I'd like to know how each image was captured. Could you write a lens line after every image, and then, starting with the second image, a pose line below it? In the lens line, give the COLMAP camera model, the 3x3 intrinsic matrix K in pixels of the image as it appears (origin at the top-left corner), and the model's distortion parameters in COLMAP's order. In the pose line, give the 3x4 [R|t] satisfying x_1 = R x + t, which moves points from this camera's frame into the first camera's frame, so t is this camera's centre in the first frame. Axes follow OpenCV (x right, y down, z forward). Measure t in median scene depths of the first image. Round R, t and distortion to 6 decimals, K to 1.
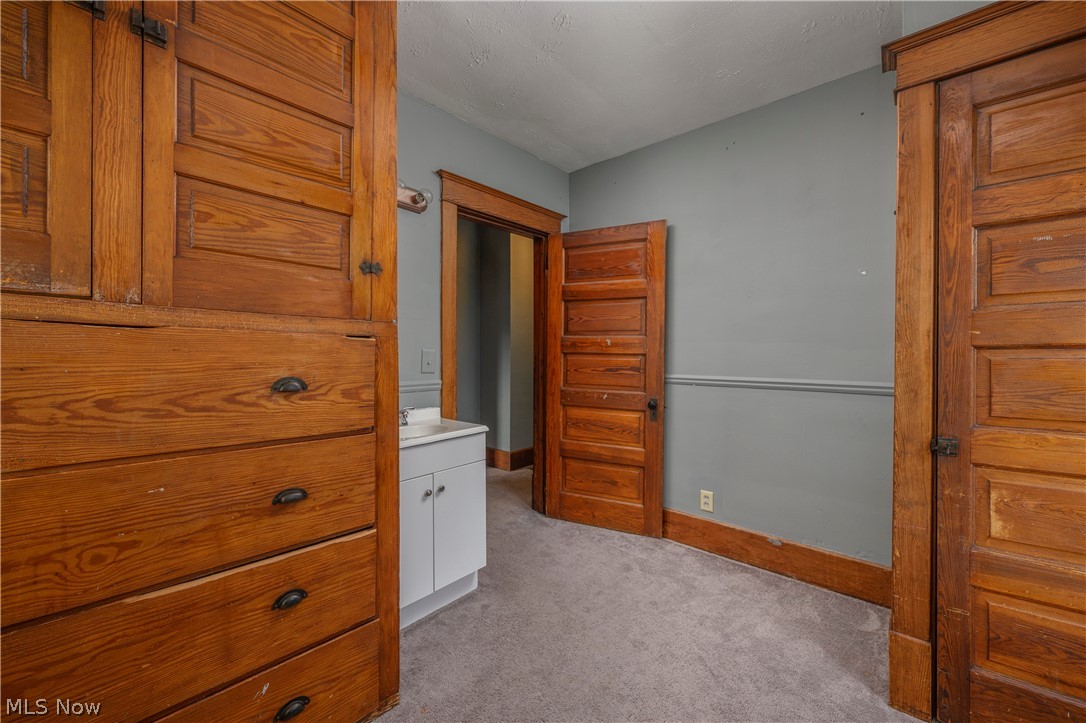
lens RADIAL K [[427.6, 0, 540.8], [0, 427.6, 358.0], [0, 0, 1]] dist [-0.000742, -0.000178]
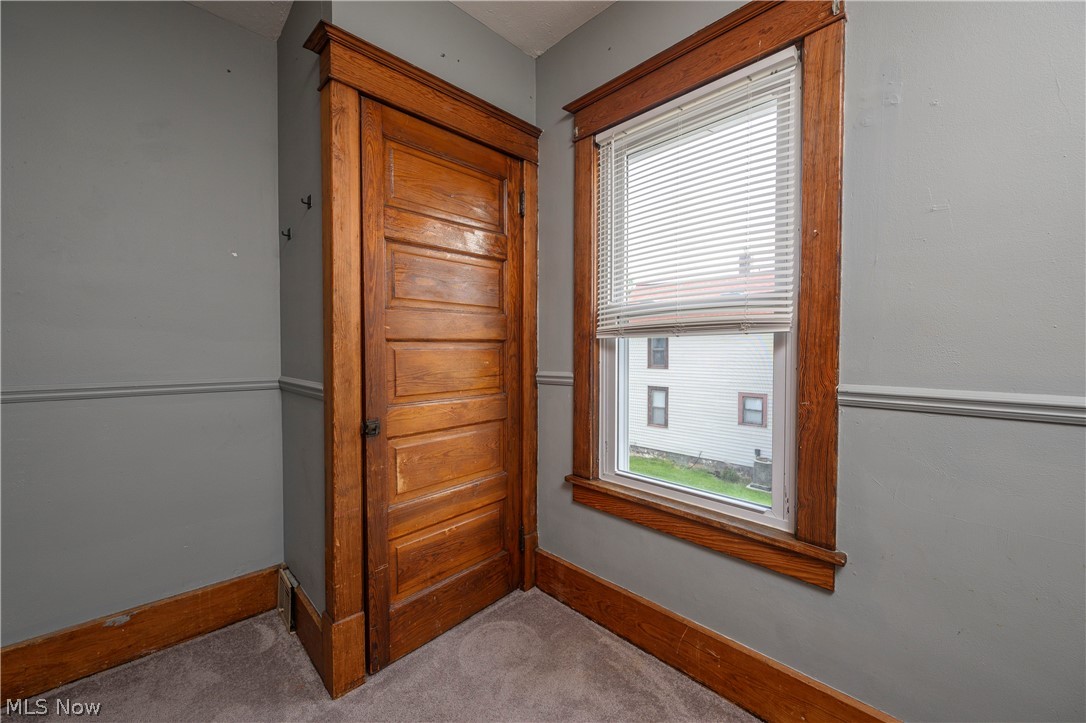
lens RADIAL K [[427.6, 0, 540.8], [0, 427.6, 358.0], [0, 0, 1]] dist [-0.000742, -0.000178]
pose [[0.069897, -0.021524, 0.997322, -0.137109], [0.009859, 0.999733, 0.020885, 0.004513], [-0.997505, 0.008372, 0.070091, 0.488851]]
